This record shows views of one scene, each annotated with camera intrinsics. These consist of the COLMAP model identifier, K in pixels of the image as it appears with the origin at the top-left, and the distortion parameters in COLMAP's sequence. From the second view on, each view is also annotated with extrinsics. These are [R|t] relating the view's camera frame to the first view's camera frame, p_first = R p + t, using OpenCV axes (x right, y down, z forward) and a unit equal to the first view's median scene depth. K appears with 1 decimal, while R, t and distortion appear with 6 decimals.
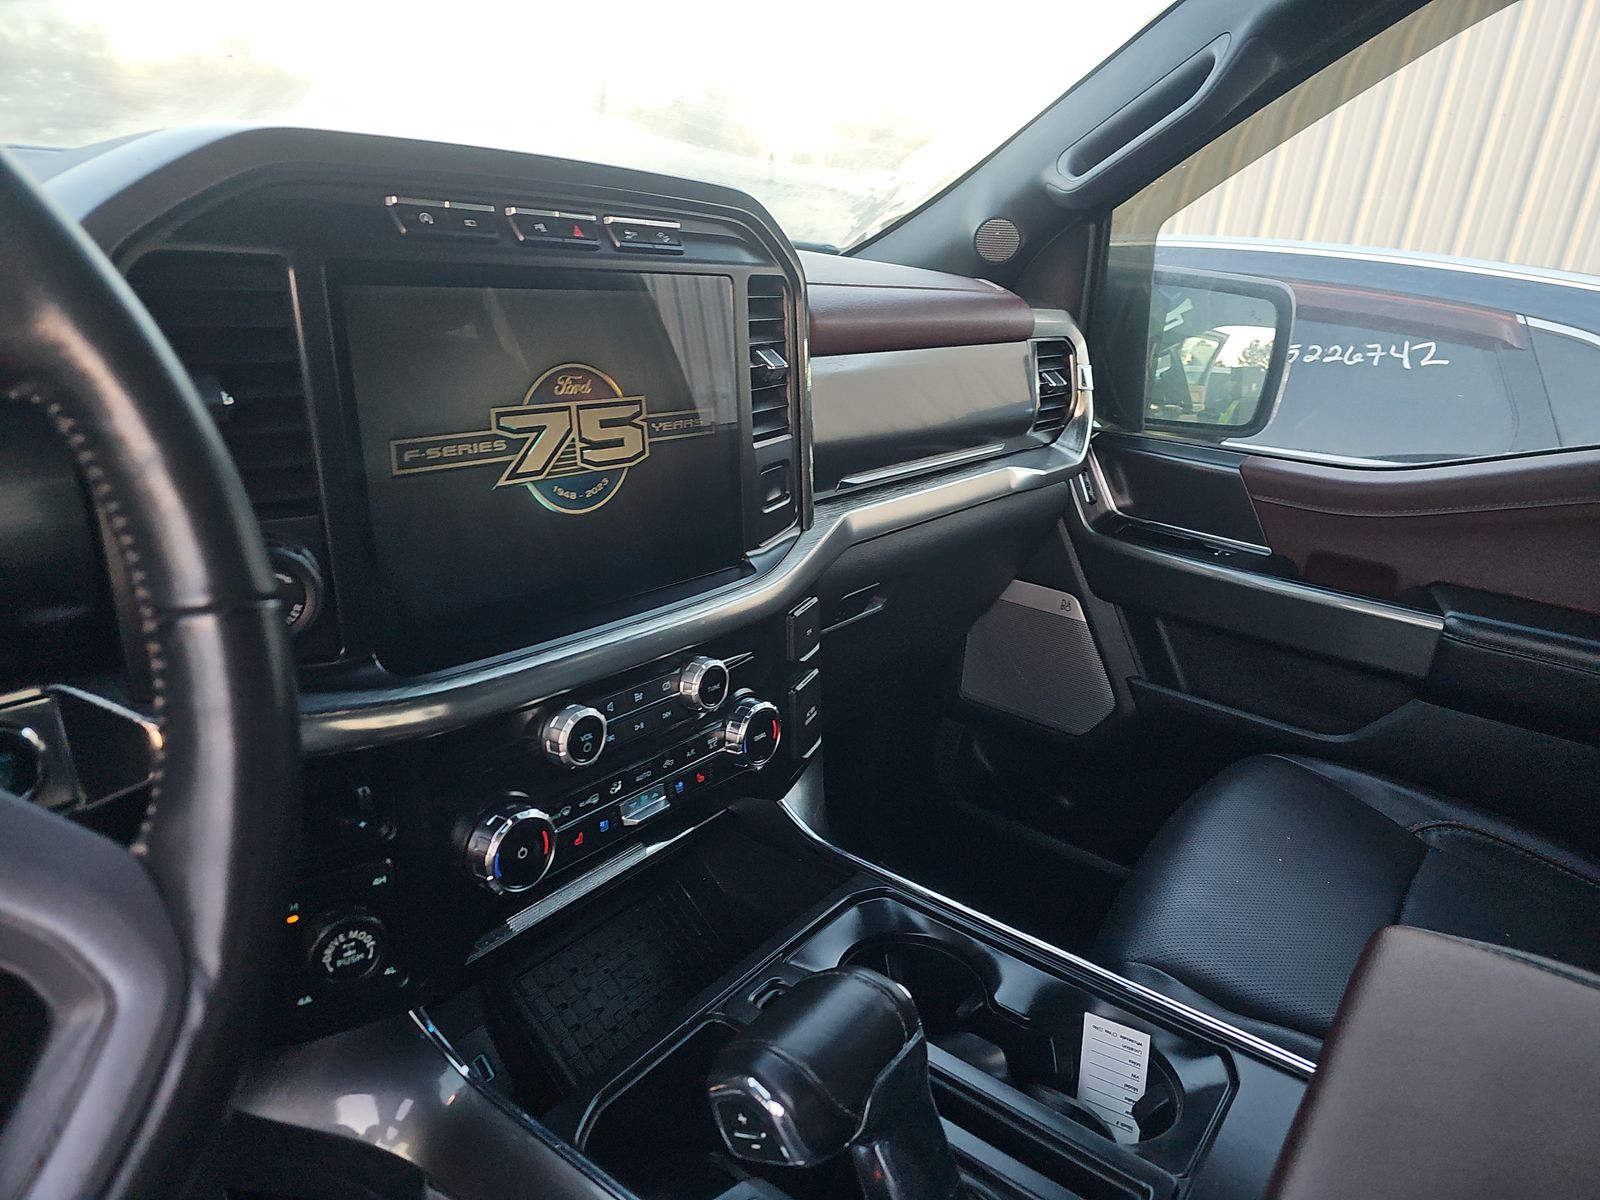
lens RADIAL K [[975.3, 0, 800.8], [0, 975.3, 580.0], [0, 0, 1]] dist [0.000274, -0.000963]
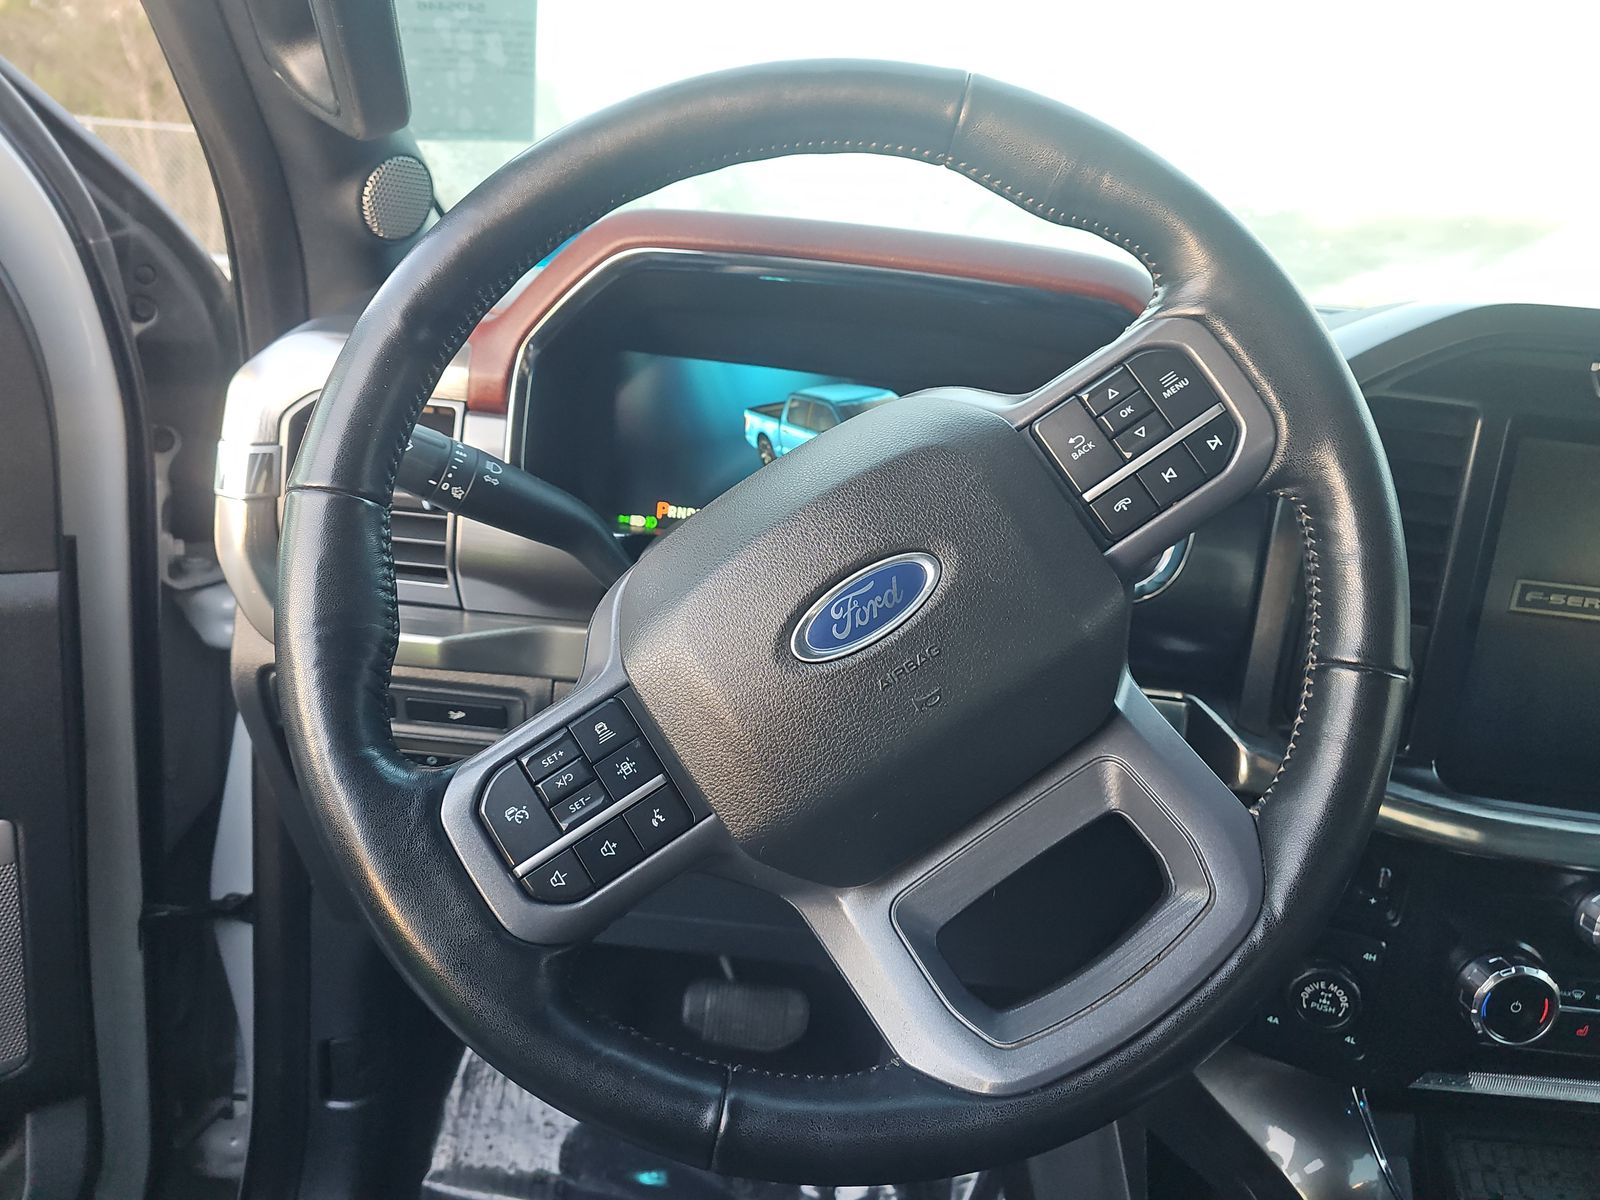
lens RADIAL K [[1091.0, 0, 827.0], [0, 1091.0, 580.1], [0, 0, 1]] dist [0.001470, -0.003836]
pose [[0.584495, 0.225400, -0.779462, 0.072629], [-0.319236, 0.947048, 0.034476, 0.060543], [0.745958, 0.228681, 0.625501, -0.322866]]
